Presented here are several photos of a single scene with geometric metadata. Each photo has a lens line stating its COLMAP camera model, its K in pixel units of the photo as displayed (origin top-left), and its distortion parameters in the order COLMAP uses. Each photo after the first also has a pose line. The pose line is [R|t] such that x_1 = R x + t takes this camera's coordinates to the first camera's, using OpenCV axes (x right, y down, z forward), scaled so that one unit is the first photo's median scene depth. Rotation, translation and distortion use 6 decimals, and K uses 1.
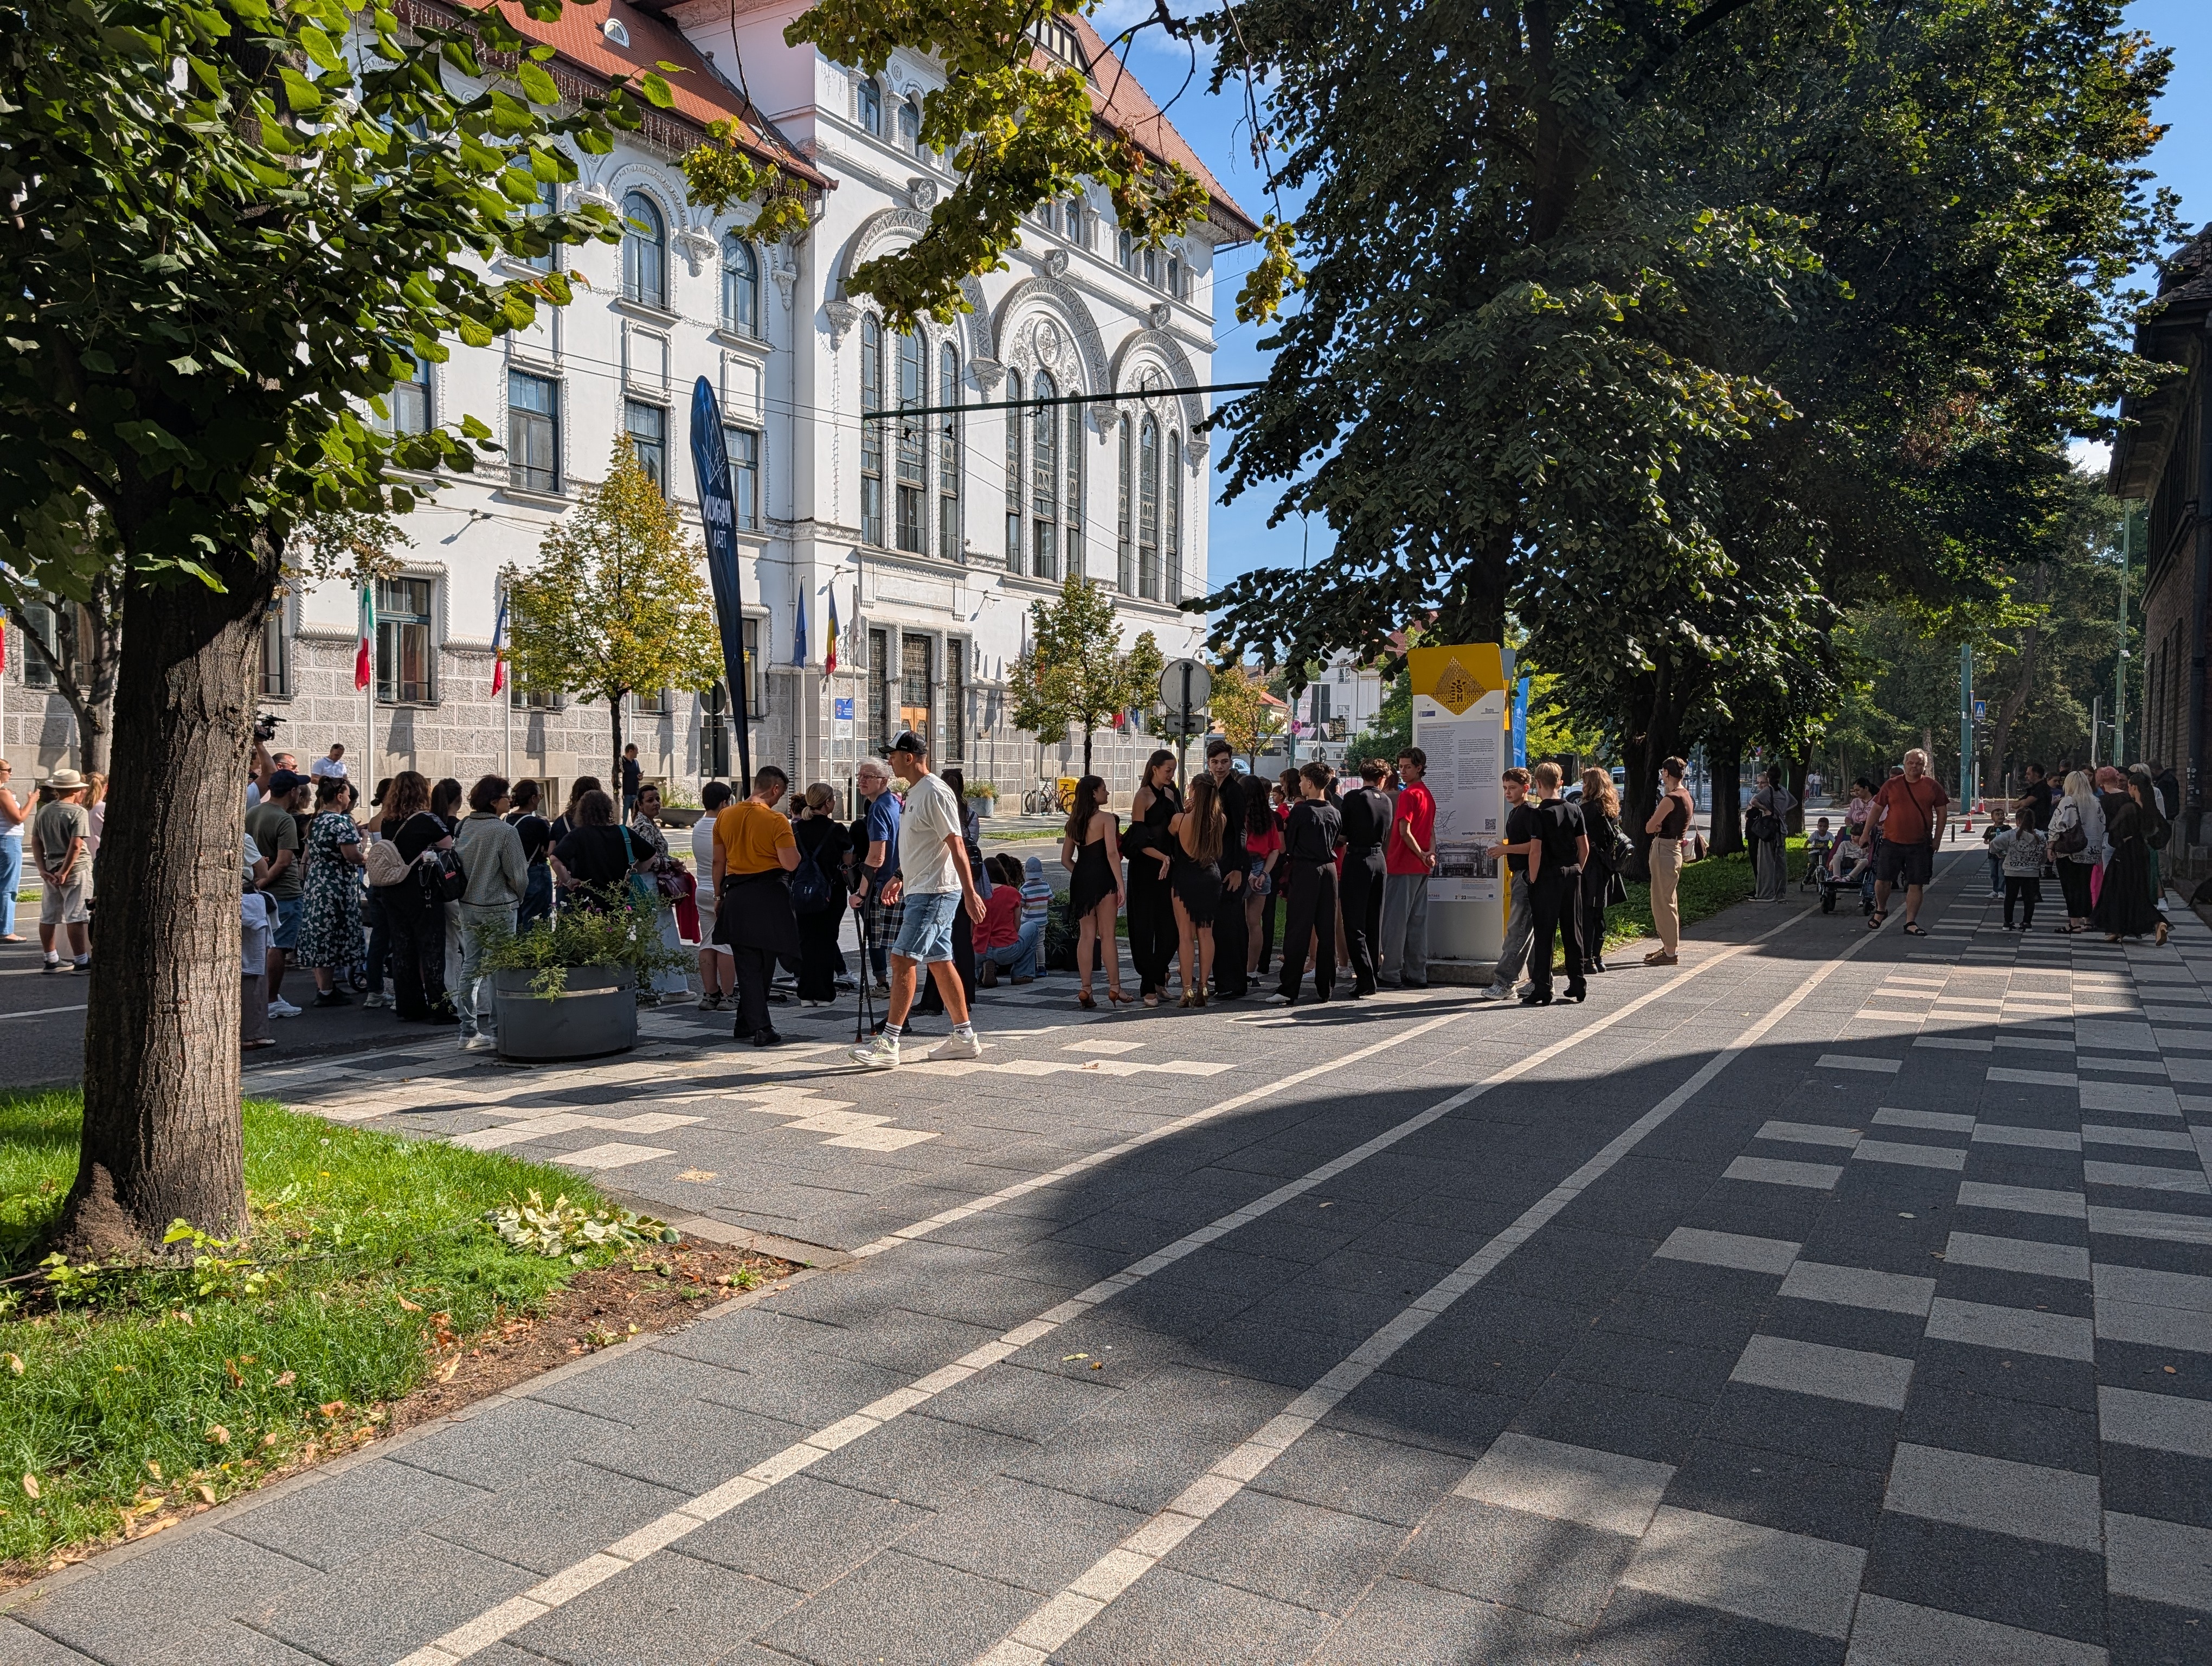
lens RADIAL K [[1637.0, 0, 1106.0], [0, 1637.0, 833.0], [0, 0, 1]] dist [0.059539, -0.112529]
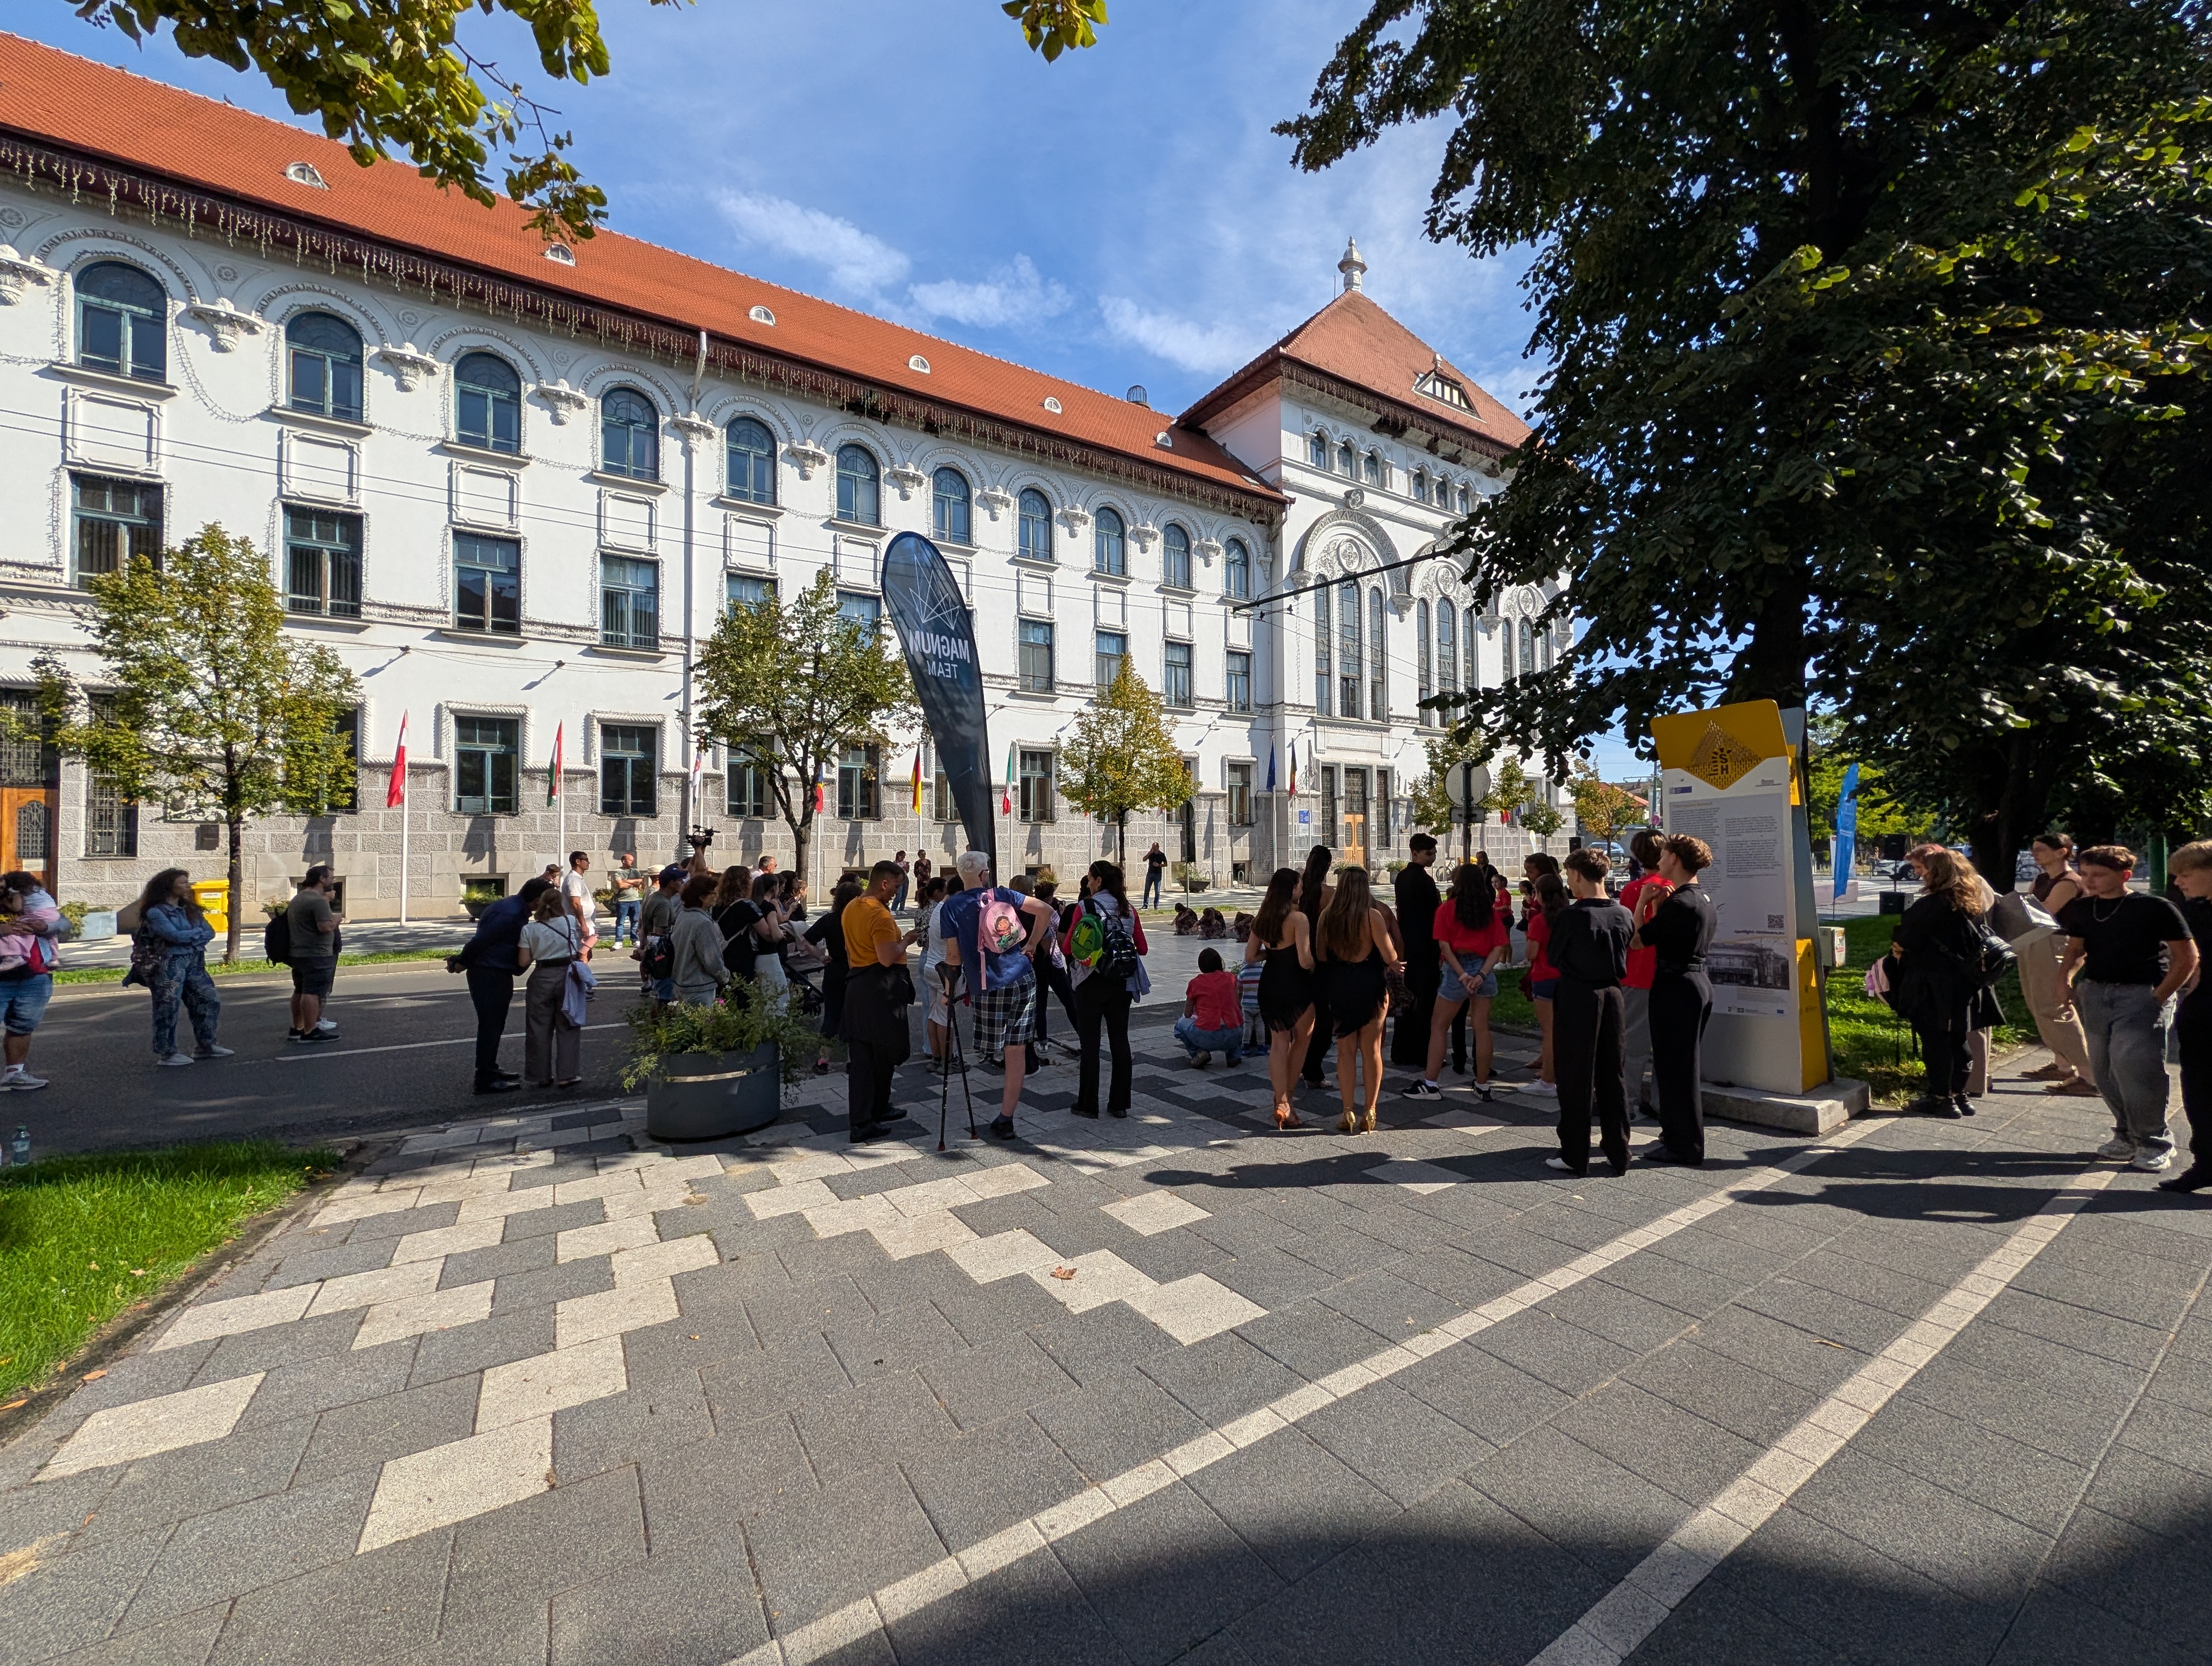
lens RADIAL K [[852.6, 0, 1102.0], [0, 852.6, 828.0], [0, 0, 1]] dist [-0.002173, 0.000083]
pose [[0.886434, -0.028240, -0.461993, 0.050789], [-0.003303, 0.997726, -0.067326, -0.008307], [0.462843, 0.061206, 0.884325, 0.177548]]
